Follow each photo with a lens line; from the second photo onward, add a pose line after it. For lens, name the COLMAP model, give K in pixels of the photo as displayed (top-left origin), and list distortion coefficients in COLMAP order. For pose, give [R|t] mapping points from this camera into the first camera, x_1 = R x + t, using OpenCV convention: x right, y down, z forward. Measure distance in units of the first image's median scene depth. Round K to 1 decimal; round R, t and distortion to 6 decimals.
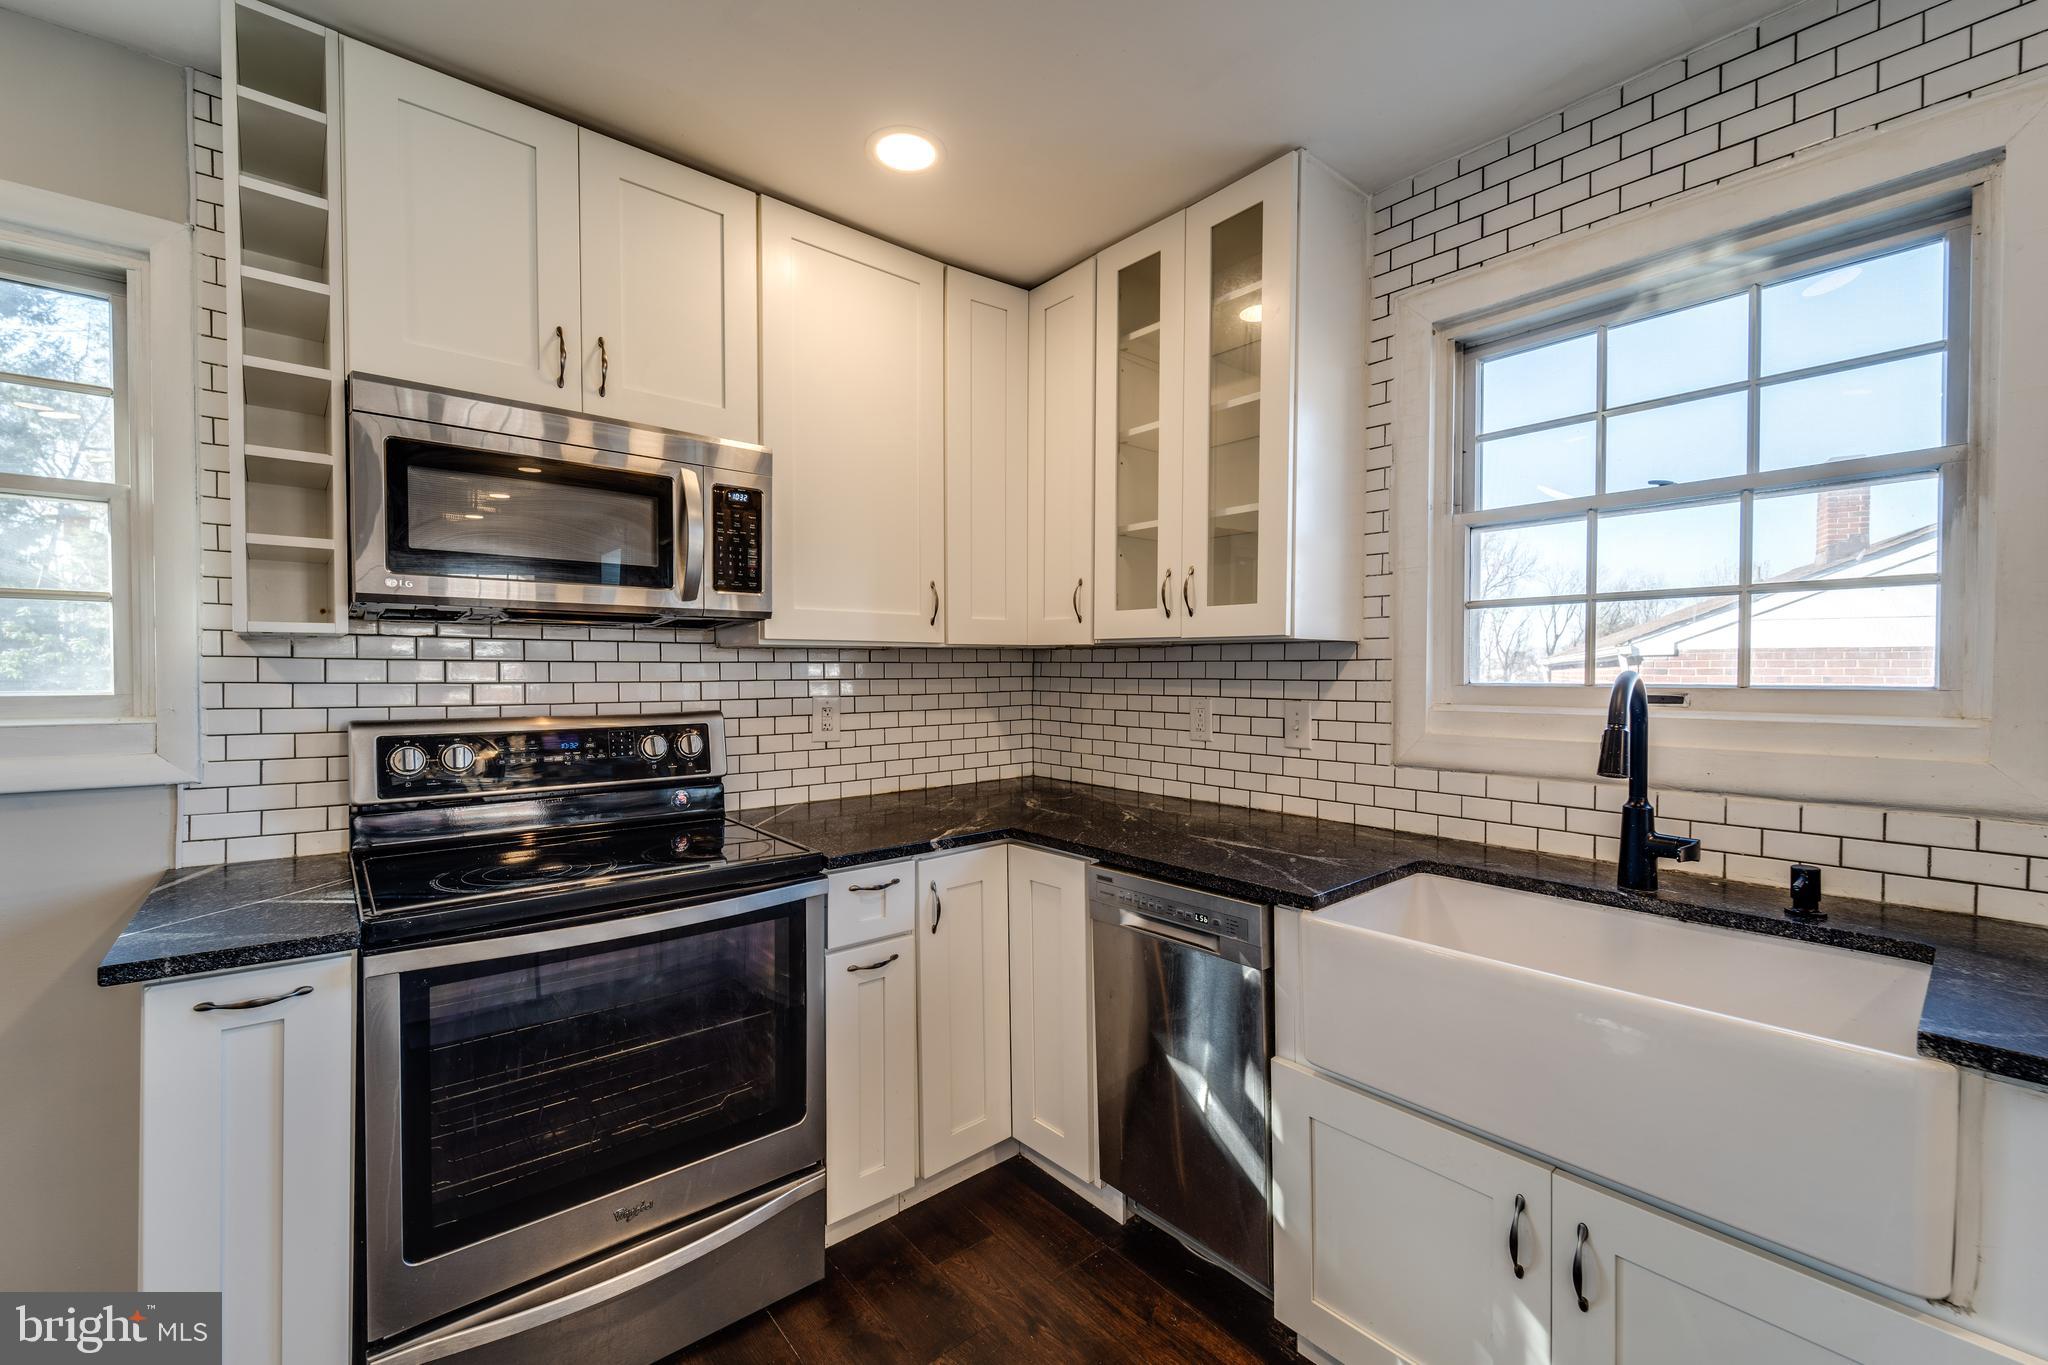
lens RADIAL K [[824.4, 0, 1021.6], [0, 824.4, 690.0], [0, 0, 1]] dist [0.002945, -0.001279]
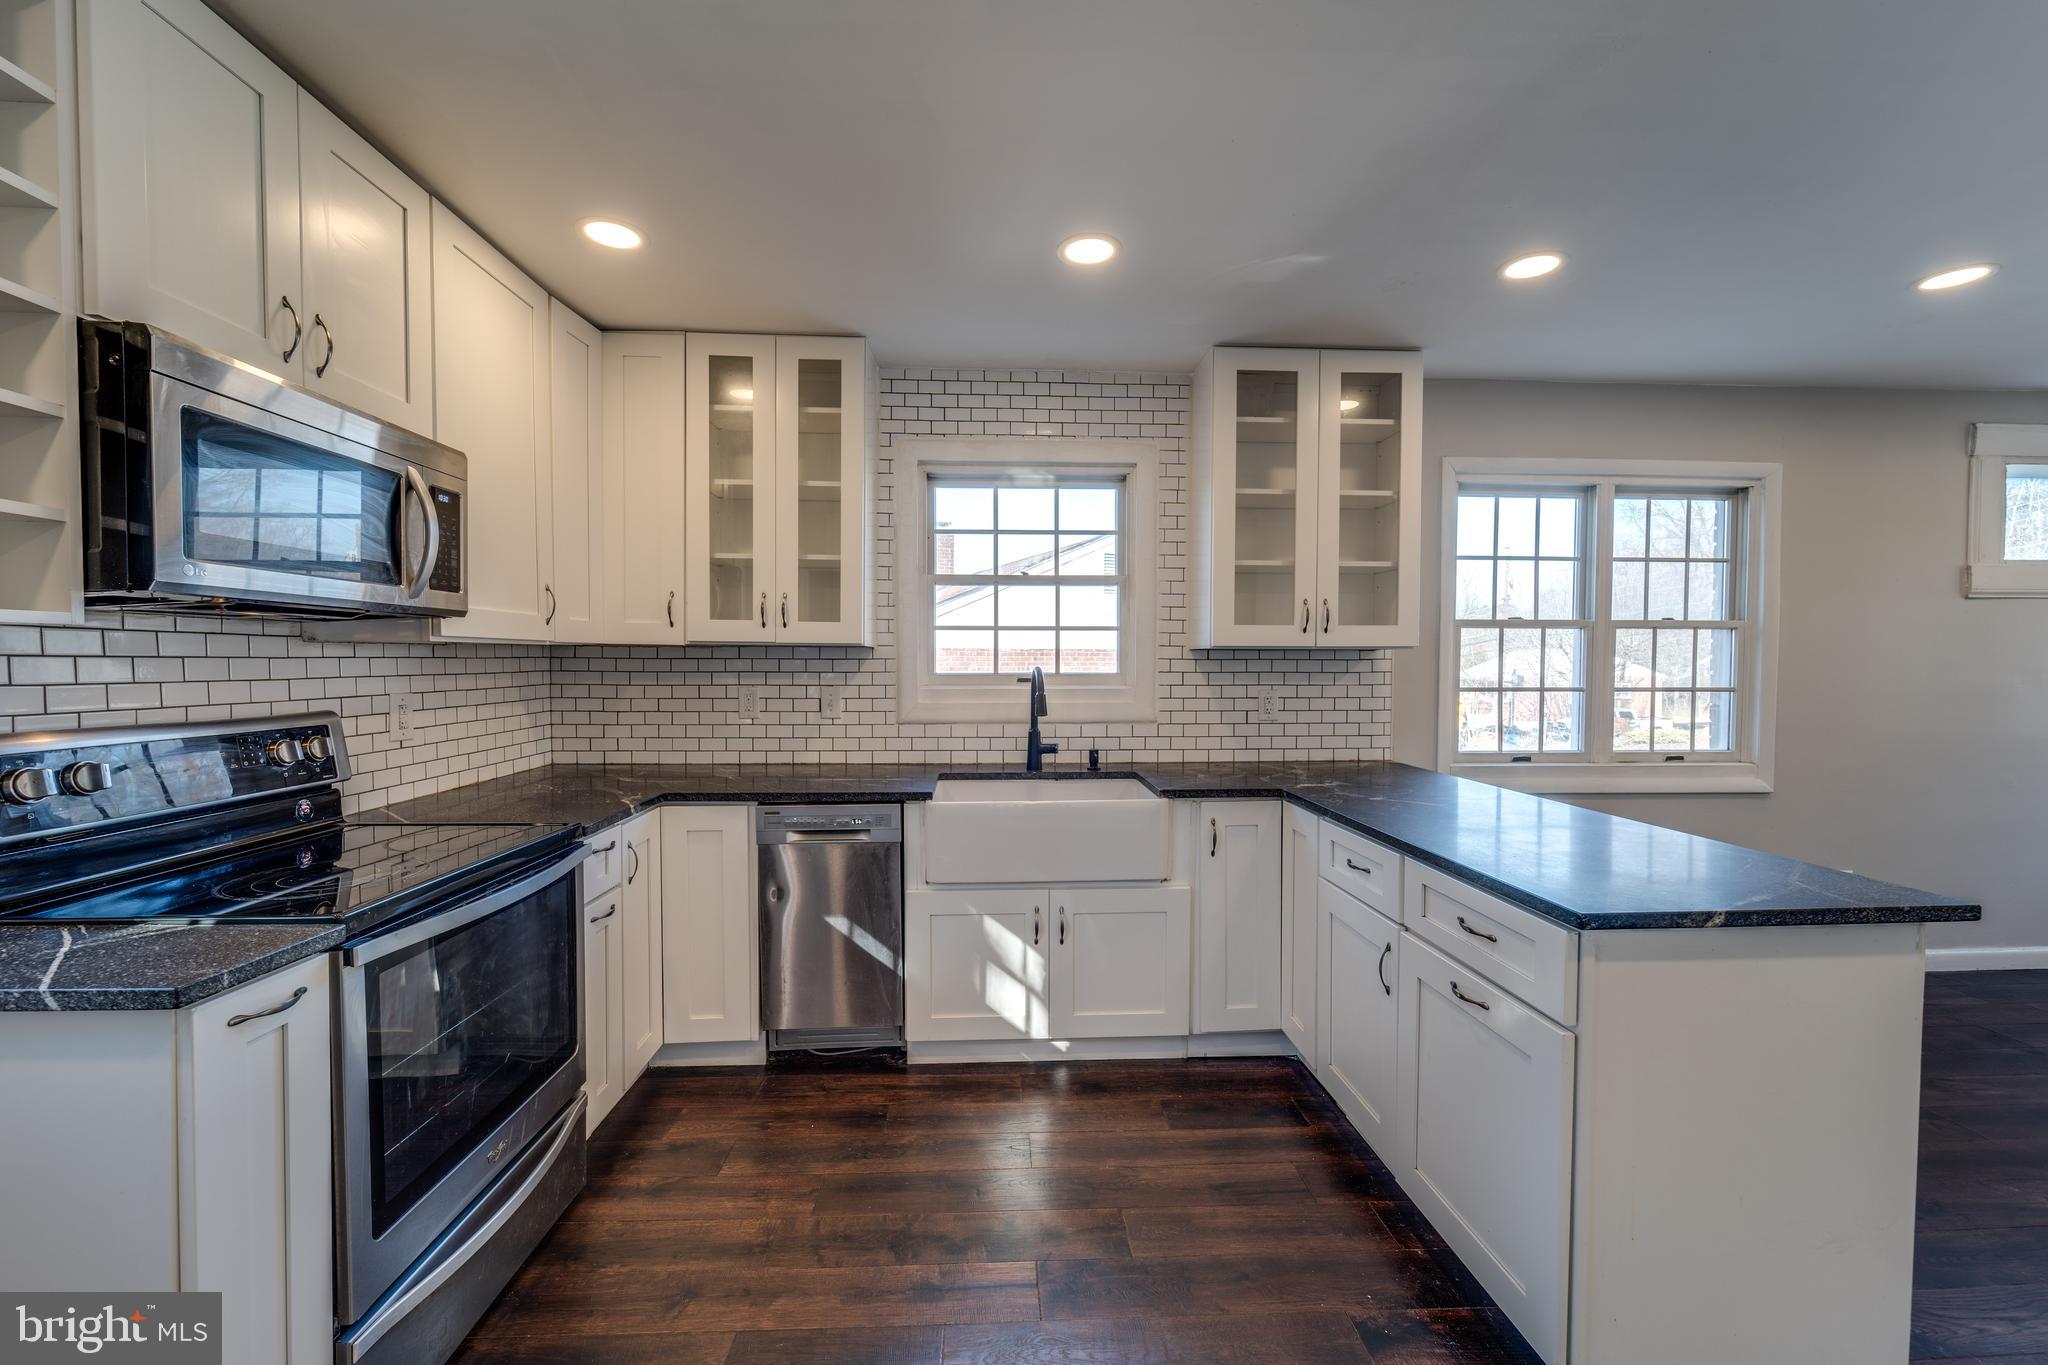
lens RADIAL K [[824.4, 0, 1031.2], [0, 824.4, 687.3], [0, 0, 1]] dist [0.002945, -0.001279]
pose [[0.600202, -0.023402, 0.799506, -0.747777], [0.016604, 0.999721, 0.016798, -0.004254], [-0.799676, 0.003193, 0.600424, -0.203888]]
